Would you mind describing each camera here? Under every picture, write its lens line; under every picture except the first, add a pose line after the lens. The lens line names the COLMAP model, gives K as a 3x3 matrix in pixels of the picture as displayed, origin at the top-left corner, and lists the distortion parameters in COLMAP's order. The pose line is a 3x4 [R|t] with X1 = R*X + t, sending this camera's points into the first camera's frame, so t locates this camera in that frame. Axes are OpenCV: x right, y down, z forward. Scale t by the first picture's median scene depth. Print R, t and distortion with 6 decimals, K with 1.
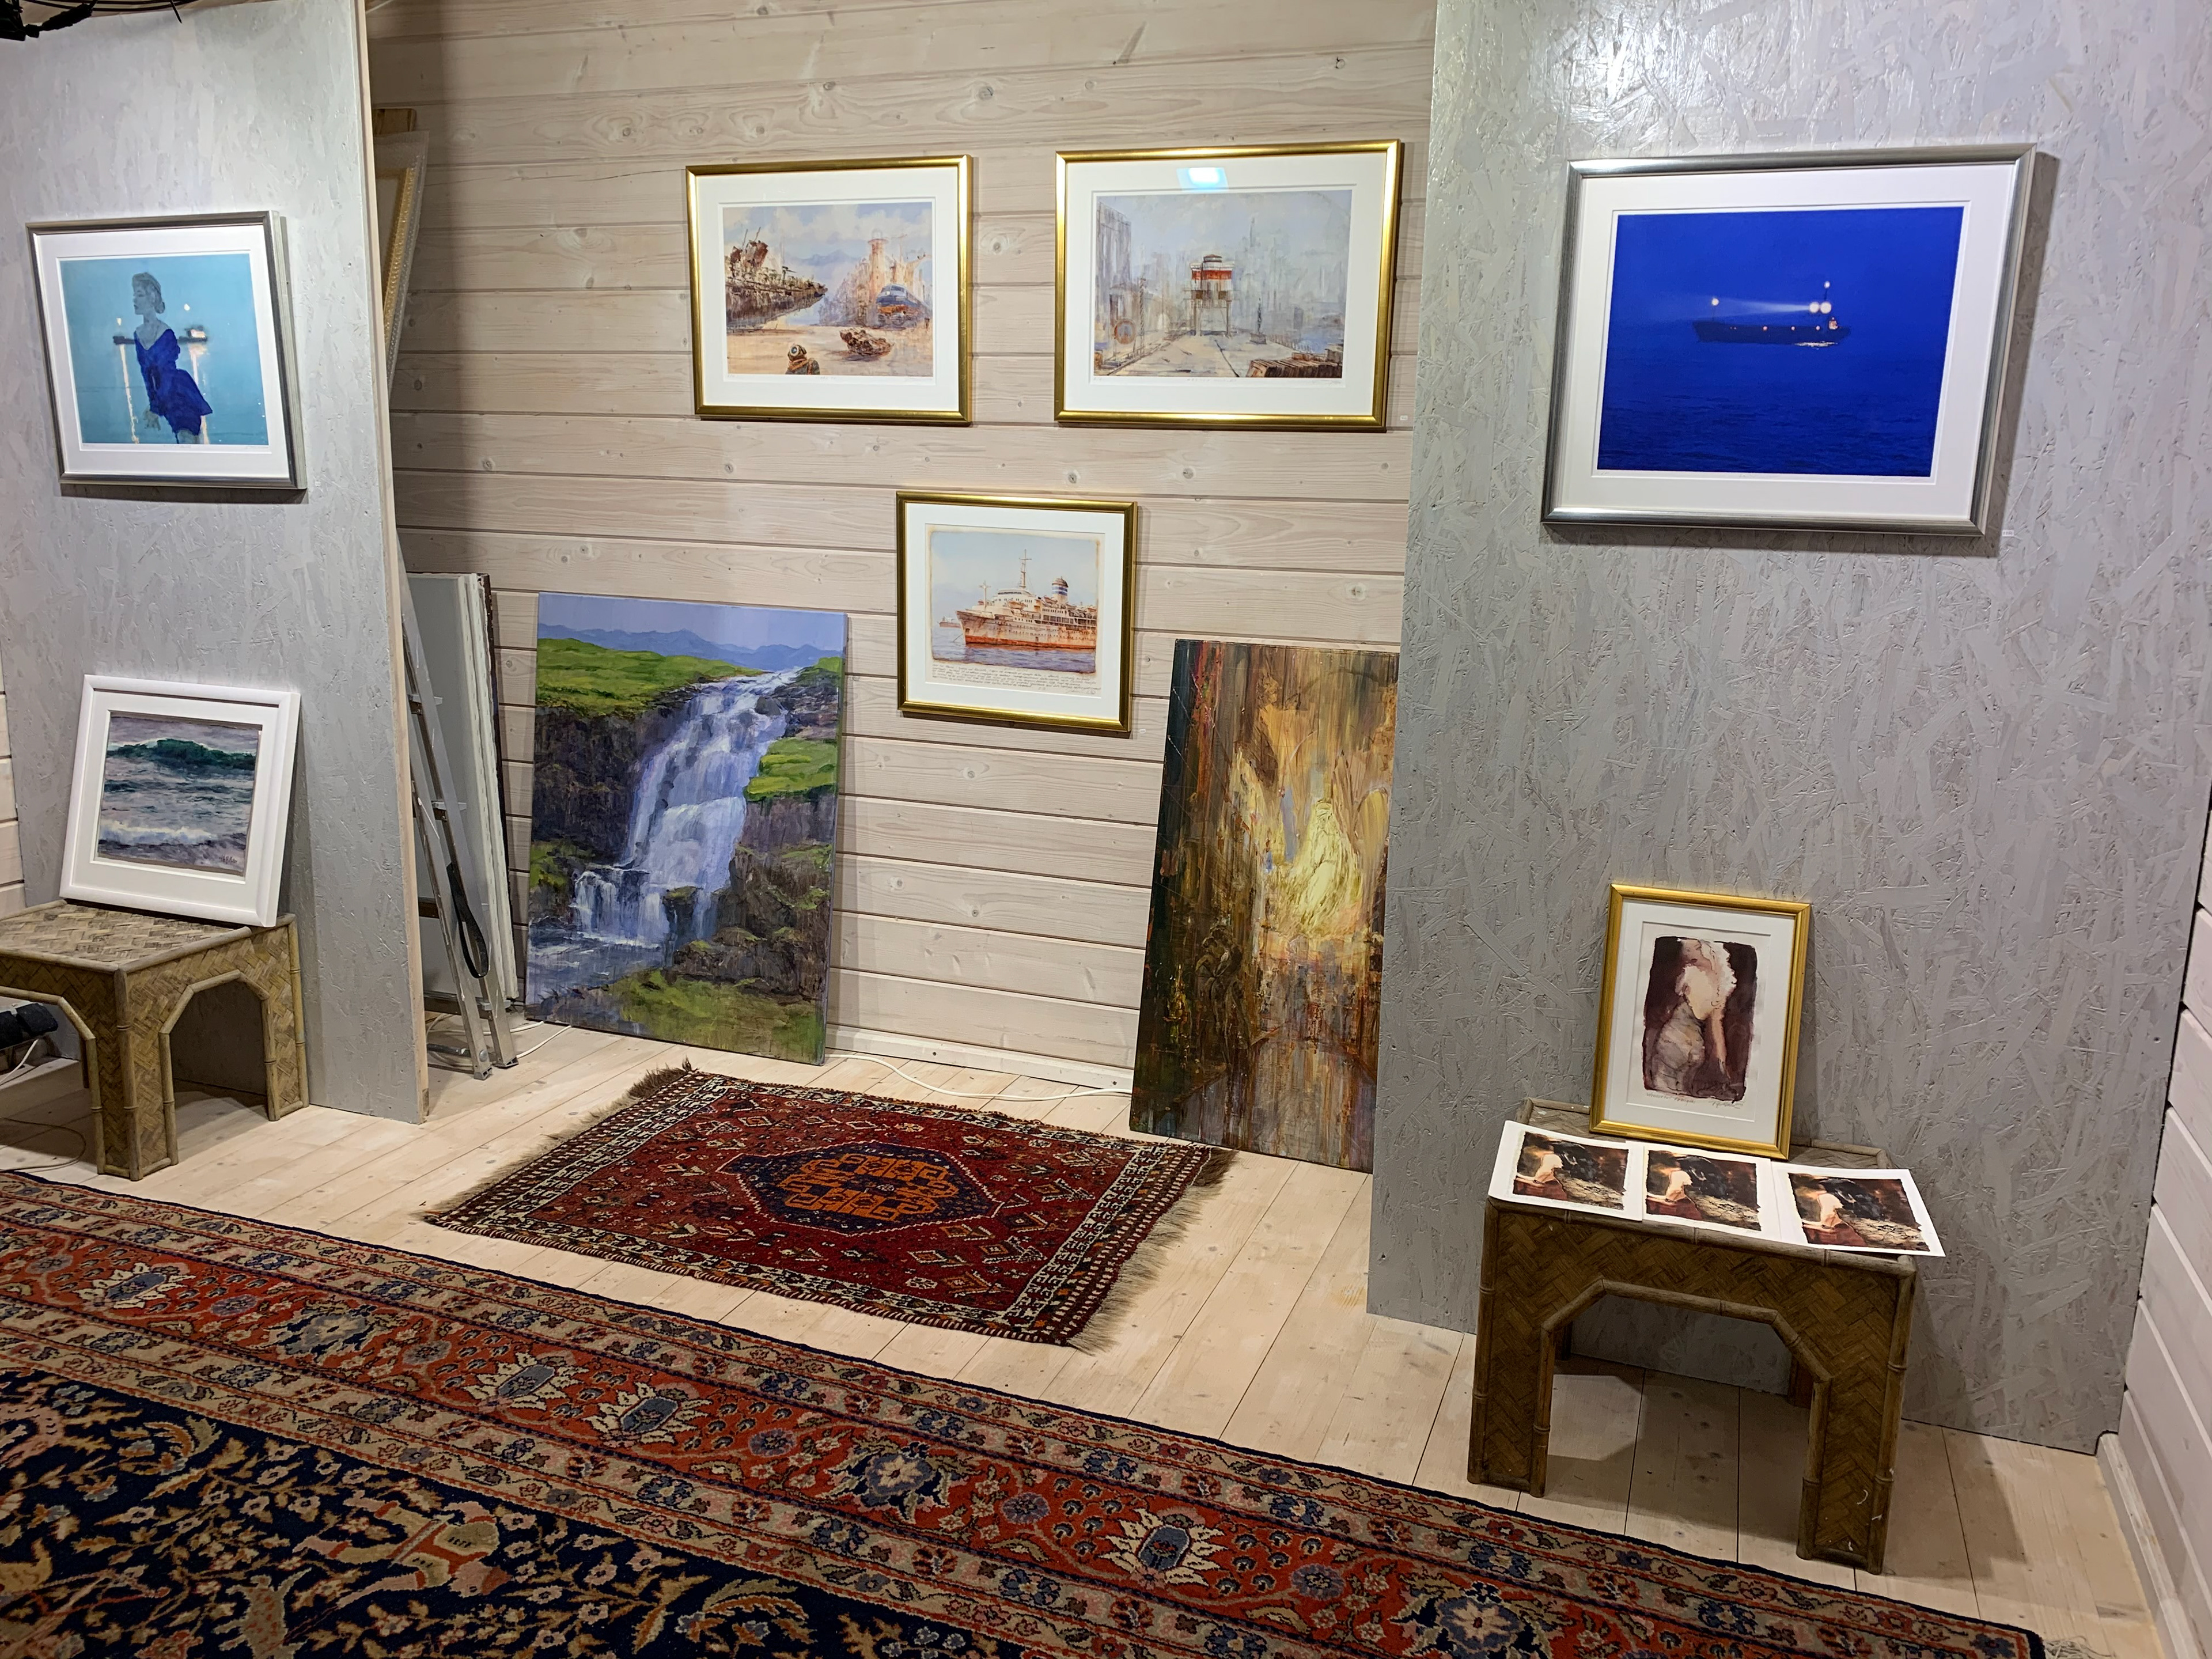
lens RADIAL K [[1702.8, 0, 1106.0], [0, 1702.8, 829.5], [0, 0, 1]] dist [-0.001574, -0.004211]
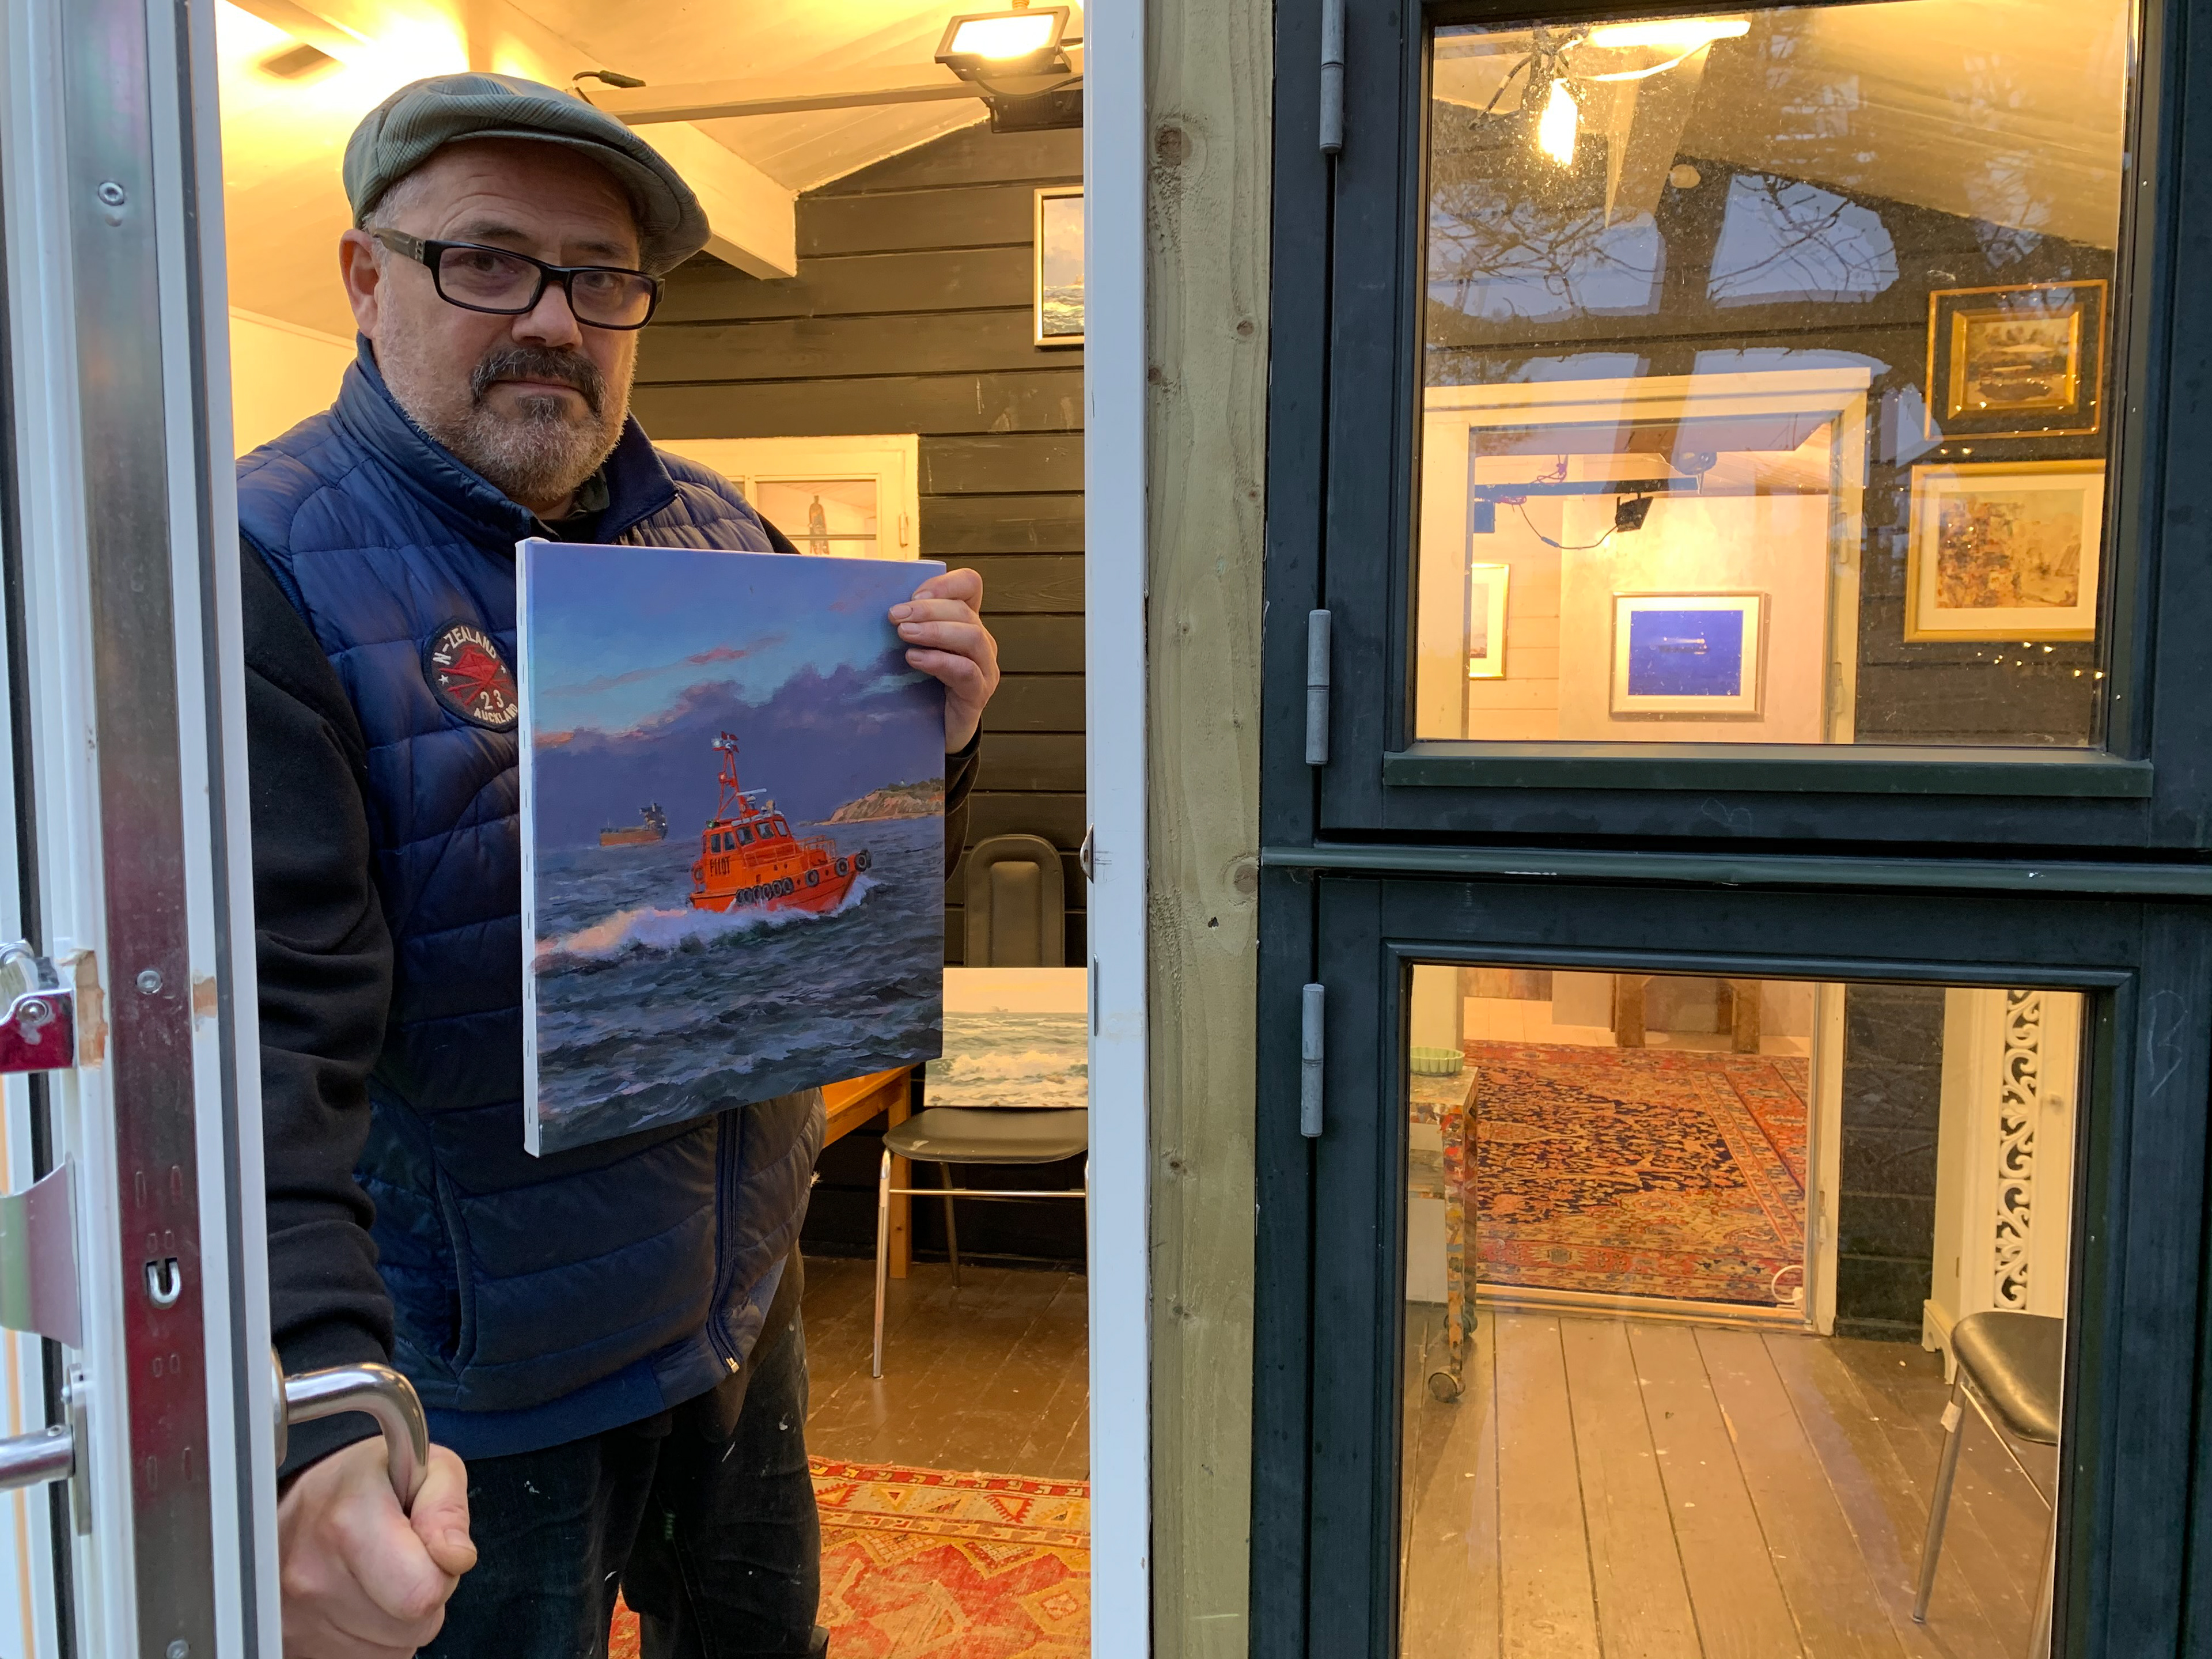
lens RADIAL K [[1702.8, 0, 1106.0], [0, 1702.8, 829.5], [0, 0, 1]] dist [-0.001574, -0.004211]
pose [[0.989431, -0.033883, 0.140989, -1.032794], [0.051407, 0.991128, -0.122569, 0.330792], [-0.135585, 0.128521, 0.982395, -1.734019]]
